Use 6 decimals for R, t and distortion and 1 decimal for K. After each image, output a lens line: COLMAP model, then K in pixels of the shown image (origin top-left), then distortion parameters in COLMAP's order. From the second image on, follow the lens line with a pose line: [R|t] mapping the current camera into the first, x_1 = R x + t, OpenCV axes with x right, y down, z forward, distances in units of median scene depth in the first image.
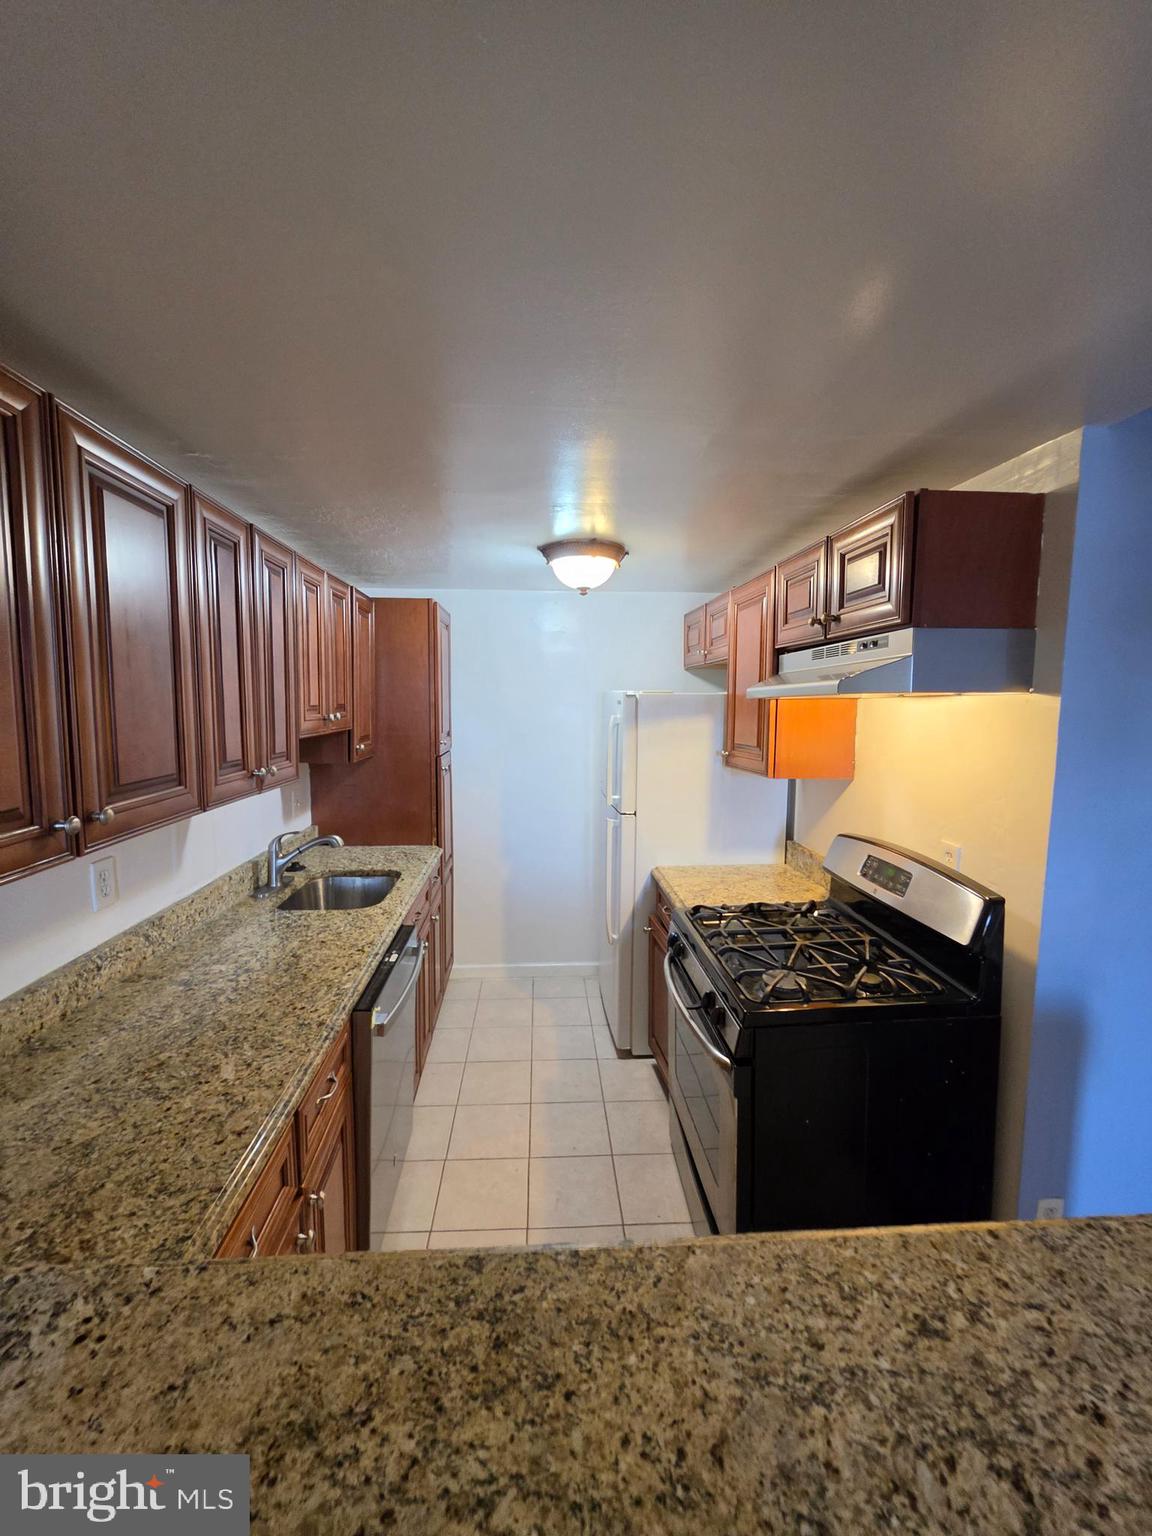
lens RADIAL K [[614.0, 0, 563.3], [0, 614.0, 756.5], [0, 0, 1]] dist [-0.000445, -0.000083]
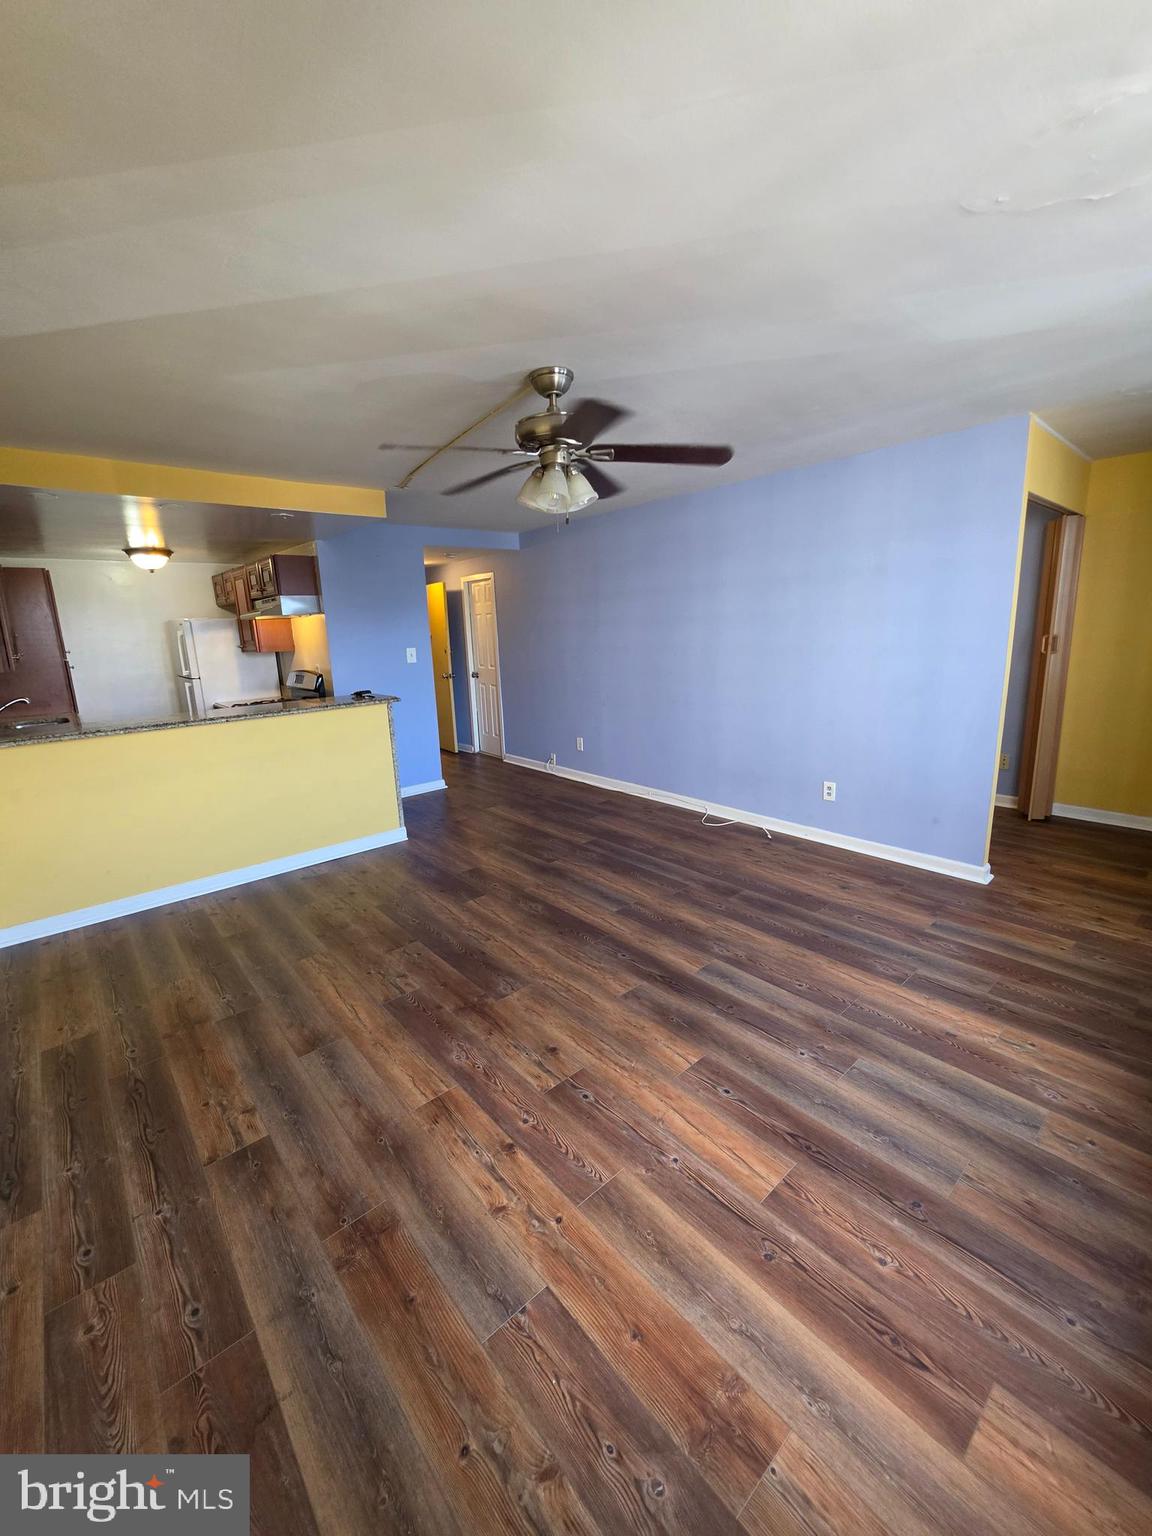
lens RADIAL K [[614.0, 0, 563.3], [0, 614.0, 756.5], [0, 0, 1]] dist [-0.000445, -0.000083]
pose [[0.793103, -0.160409, 0.587586, -0.182985], [0.091596, 0.985138, 0.145306, 0.177187], [-0.602161, -0.061422, 0.796008, -1.523568]]
